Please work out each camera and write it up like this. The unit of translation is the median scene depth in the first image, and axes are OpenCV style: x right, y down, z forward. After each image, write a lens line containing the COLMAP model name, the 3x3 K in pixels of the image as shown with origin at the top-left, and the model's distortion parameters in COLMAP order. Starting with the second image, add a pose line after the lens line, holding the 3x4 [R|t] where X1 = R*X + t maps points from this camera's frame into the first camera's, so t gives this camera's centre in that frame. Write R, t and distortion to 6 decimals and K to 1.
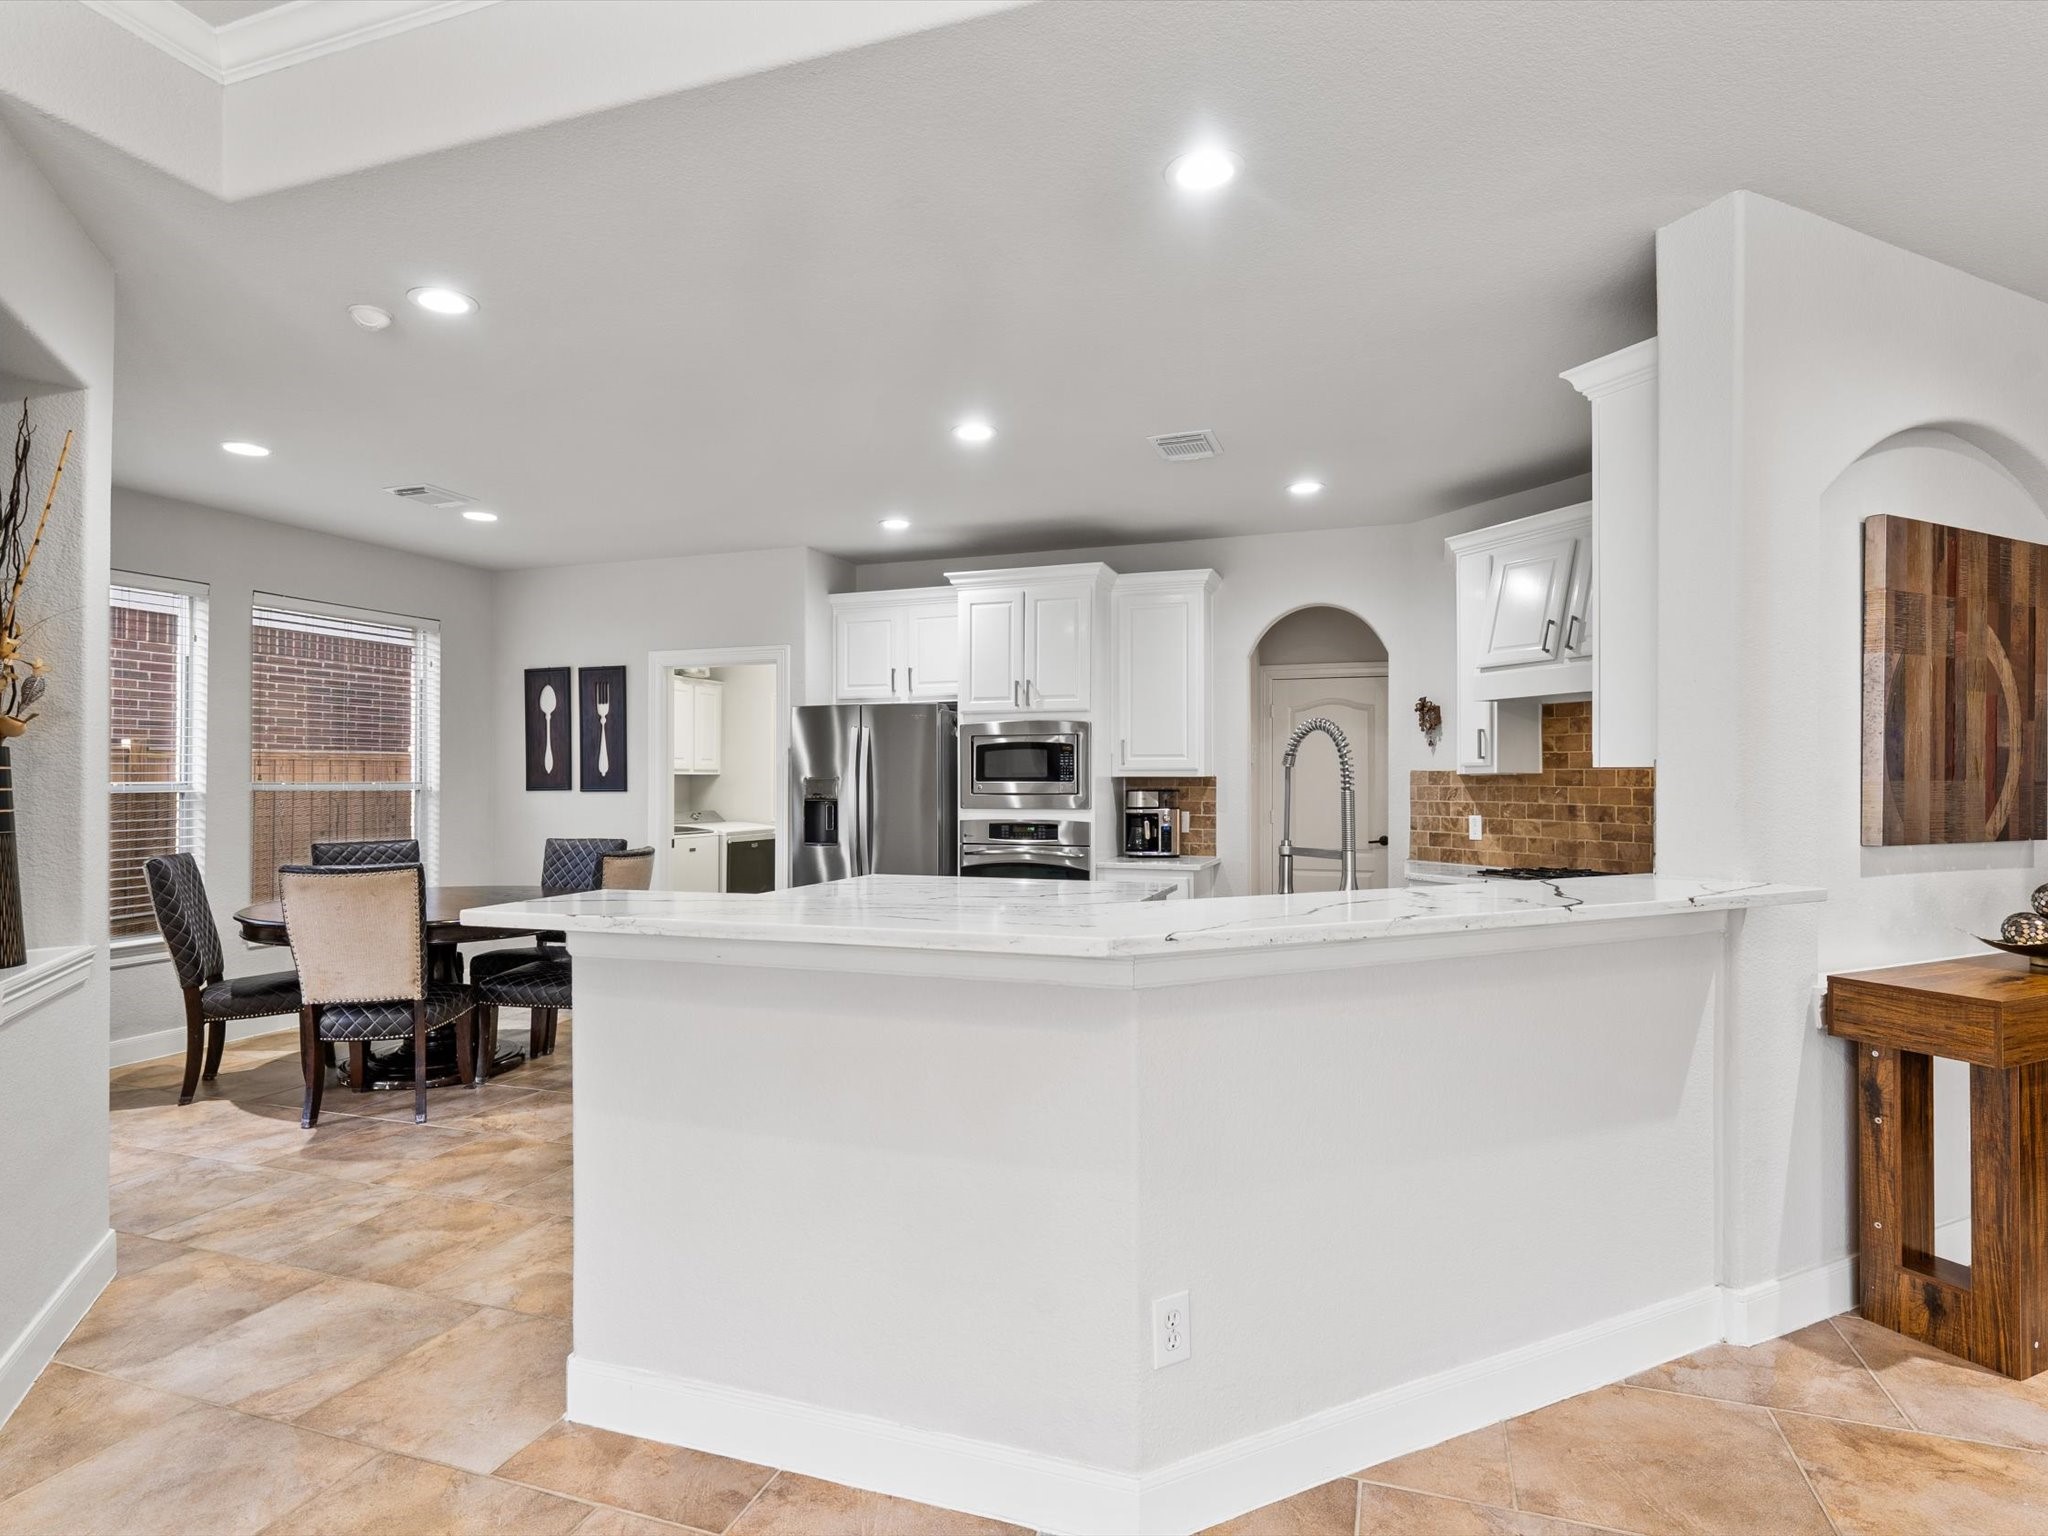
lens RADIAL K [[1105.5, 0, 1026.2], [0, 1105.5, 775.7], [0, 0, 1]] dist [0.001365, -0.001590]
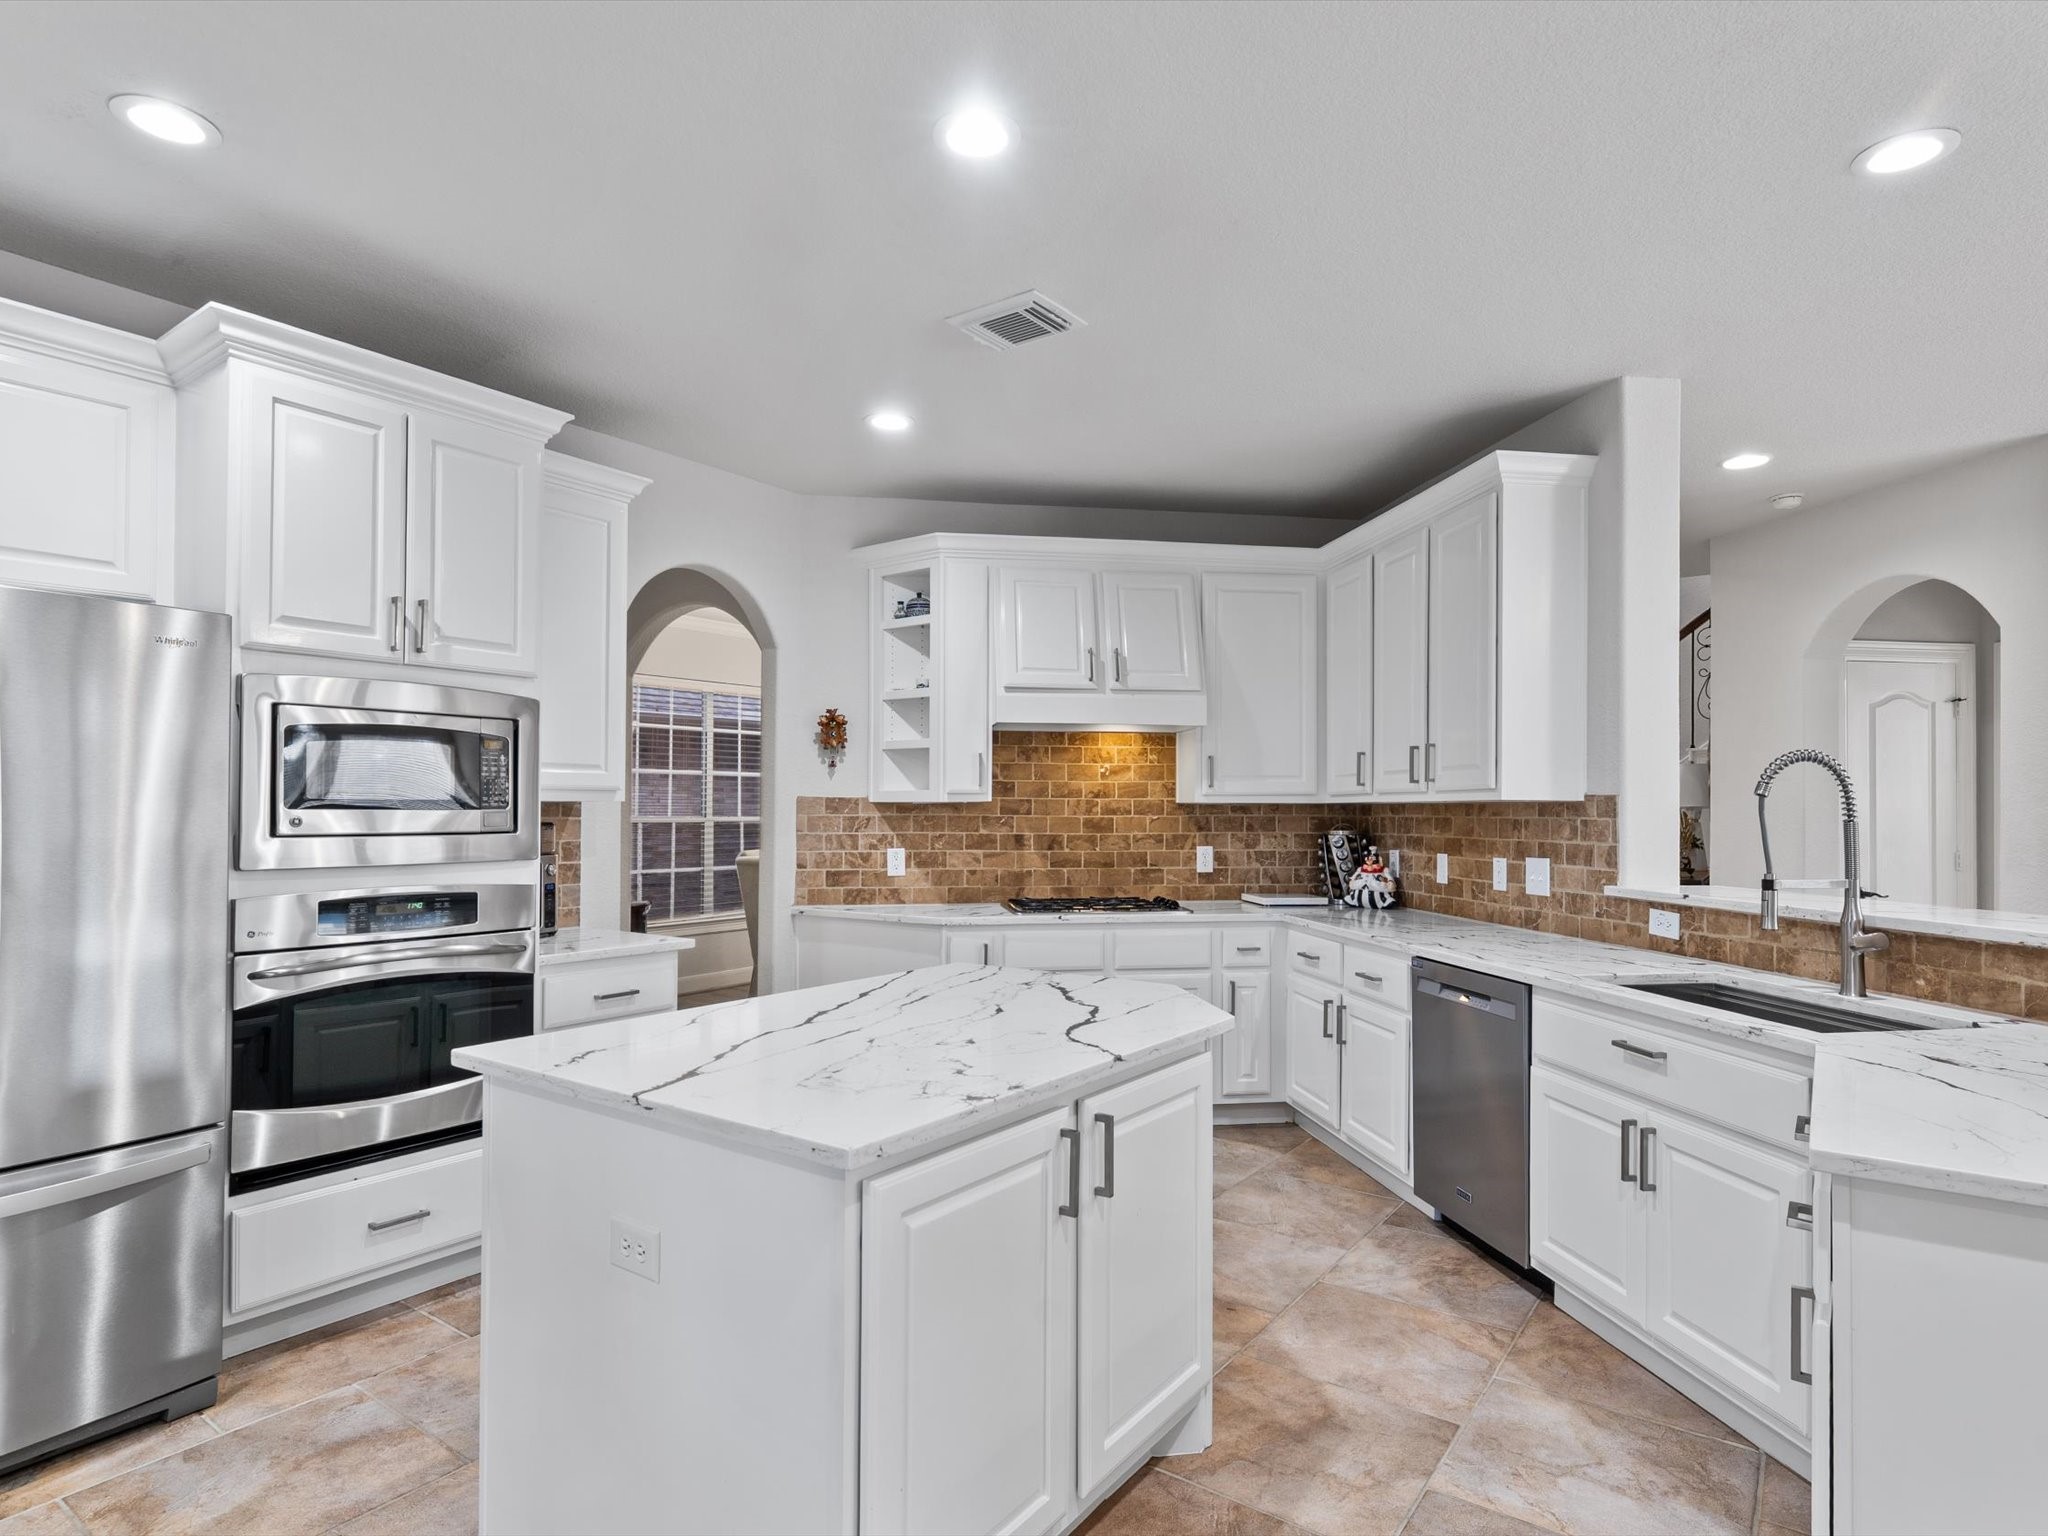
lens RADIAL K [[1105.5, 0, 1030.3], [0, 1105.5, 786.6], [0, 0, 1]] dist [0.001365, -0.001590]
pose [[0.278922, 0.021583, 0.960071, -0.415768], [-0.008726, 0.999763, -0.019941, 0.003100], [-0.960274, -0.002816, 0.279045, 0.646108]]
